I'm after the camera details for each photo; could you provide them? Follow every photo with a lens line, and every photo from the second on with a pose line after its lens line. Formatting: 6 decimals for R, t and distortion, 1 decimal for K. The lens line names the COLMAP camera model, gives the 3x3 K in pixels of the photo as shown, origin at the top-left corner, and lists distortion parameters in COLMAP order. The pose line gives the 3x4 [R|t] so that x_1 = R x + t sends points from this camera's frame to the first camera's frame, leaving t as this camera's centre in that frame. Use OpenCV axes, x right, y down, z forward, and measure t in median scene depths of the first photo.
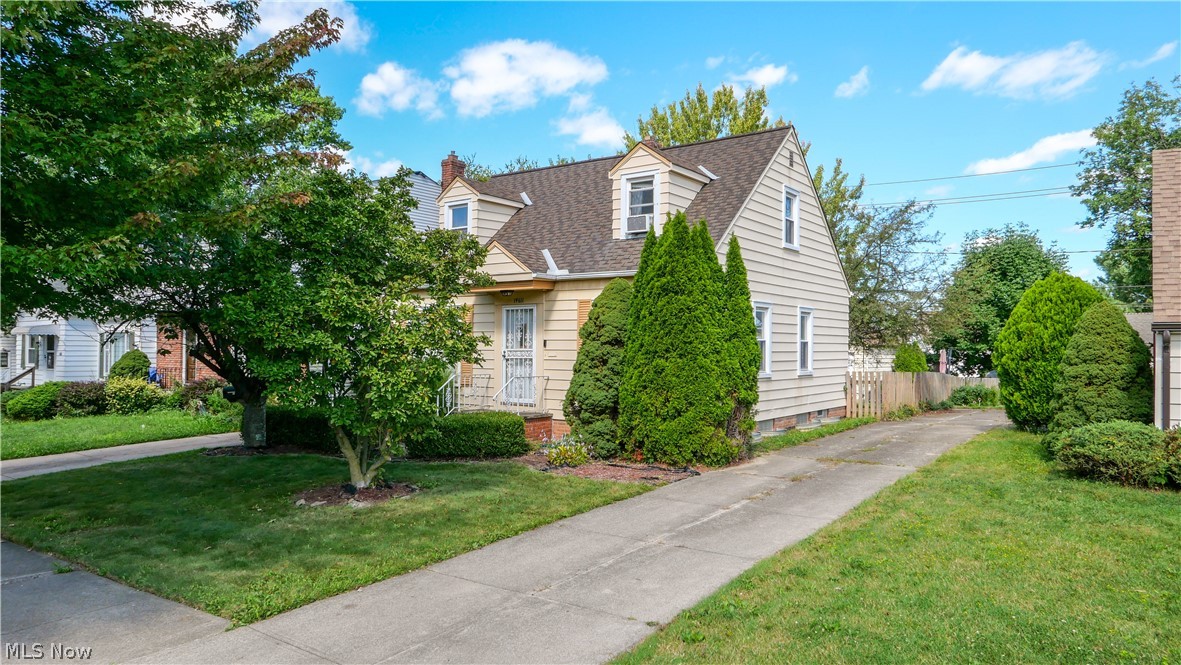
lens RADIAL K [[812.2, 0, 590.6], [0, 812.2, 332.2], [0, 0, 1]] dist [-0.054861, -0.004789]
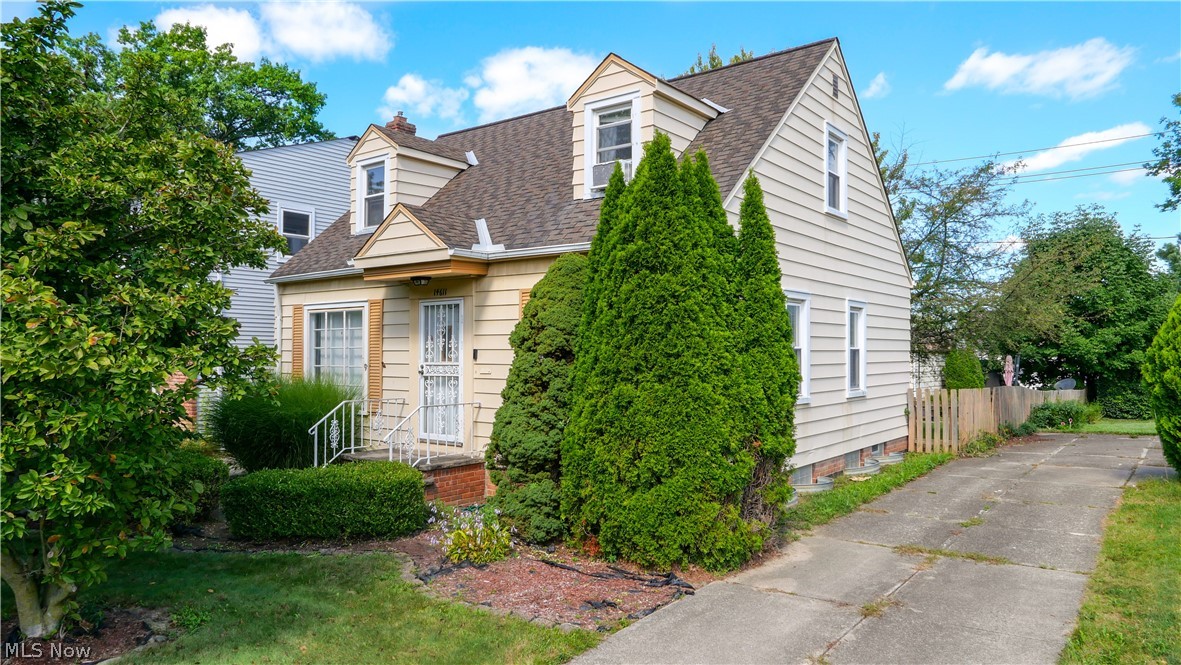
lens RADIAL K [[812.2, 0, 591.1], [0, 812.2, 334.0], [0, 0, 1]] dist [-0.054861, -0.004789]
pose [[0.999674, -0.005820, -0.024874, 0.057712], [0.005724, 0.999976, -0.003937, -0.000111], [0.024897, 0.003794, 0.999683, 0.321694]]
